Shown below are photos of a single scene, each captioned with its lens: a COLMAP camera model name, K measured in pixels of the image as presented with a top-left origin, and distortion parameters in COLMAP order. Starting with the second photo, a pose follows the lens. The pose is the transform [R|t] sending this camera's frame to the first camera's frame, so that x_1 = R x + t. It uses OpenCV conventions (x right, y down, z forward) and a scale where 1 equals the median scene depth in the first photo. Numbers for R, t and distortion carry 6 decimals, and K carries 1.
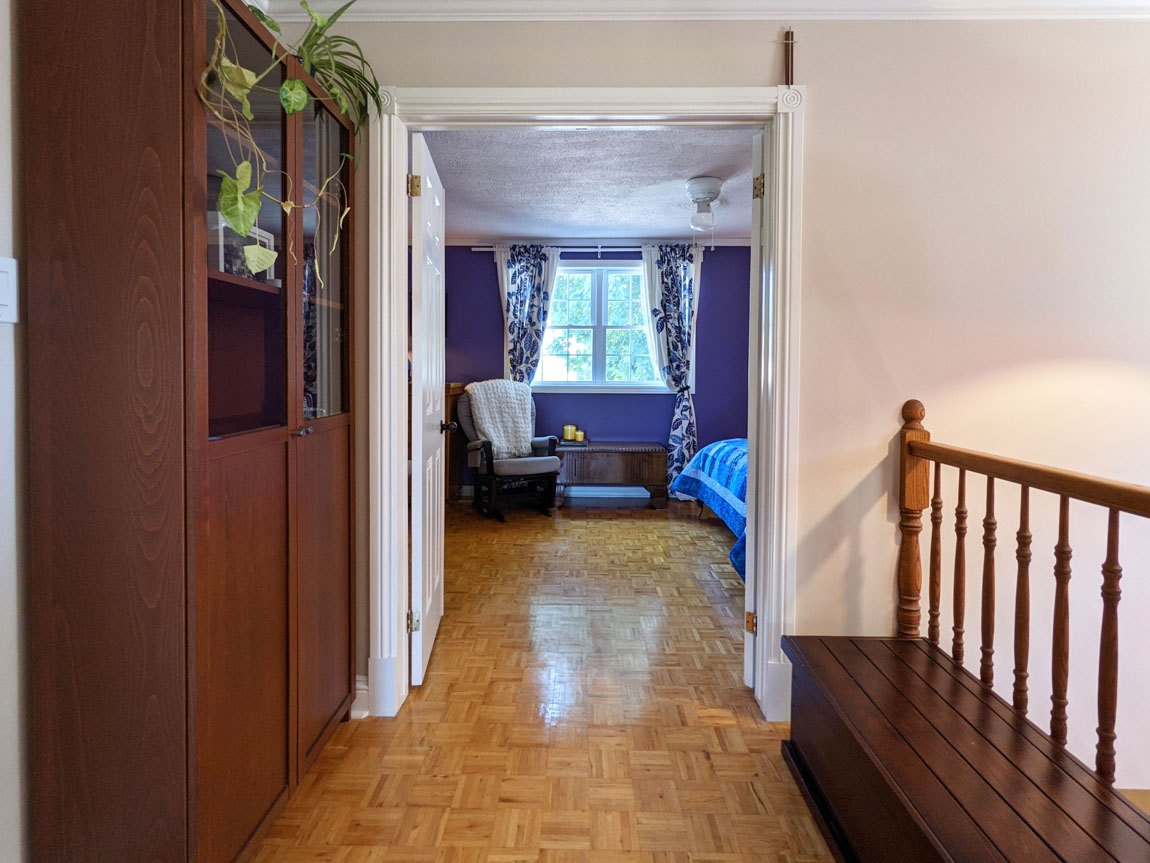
lens RADIAL K [[561.6, 0, 587.4], [0, 561.6, 384.4], [0, 0, 1]] dist [0.001313, 0.000140]
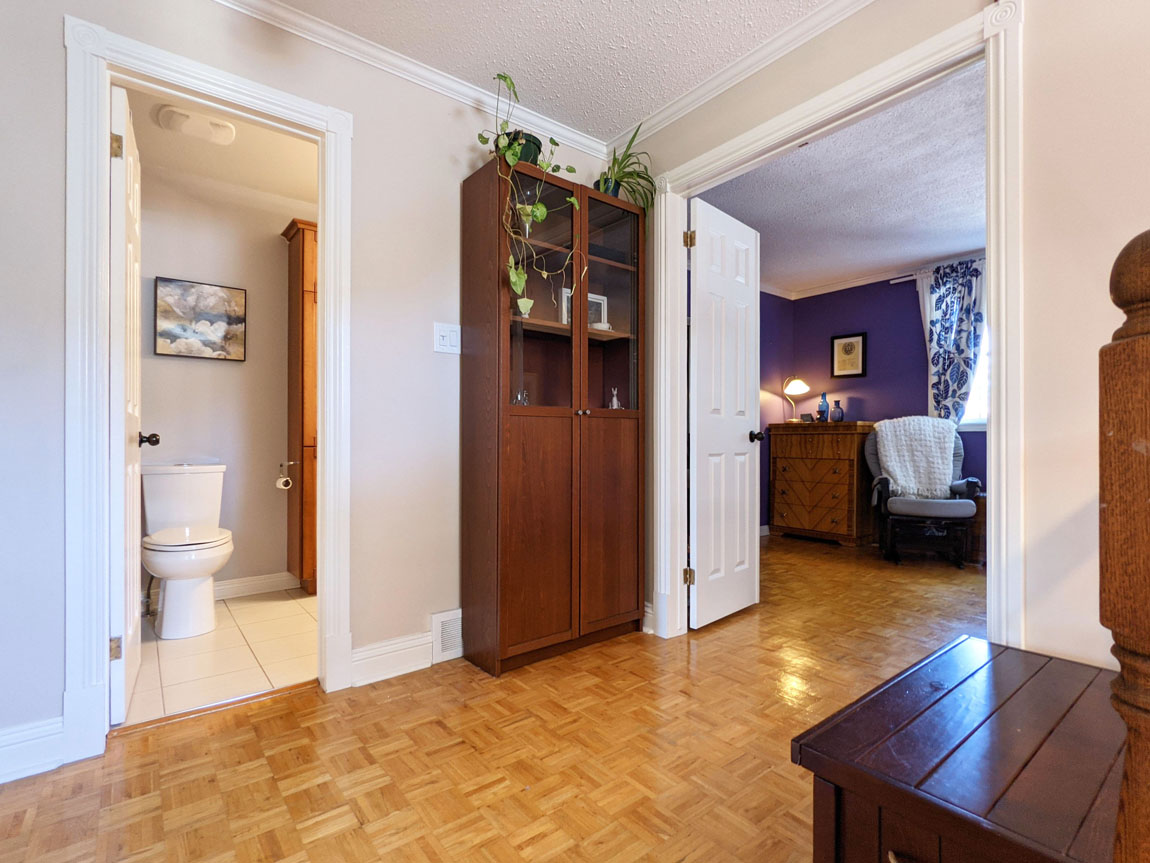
lens RADIAL K [[561.6, 0, 575.0], [0, 561.6, 431.5], [0, 0, 1]] dist [-0.001514, -0.000207]
pose [[0.631757, -0.013374, -0.775051, 0.205271], [-0.015850, 0.999419, -0.030165, 0.053606], [0.775004, 0.031342, 0.631178, -0.007885]]
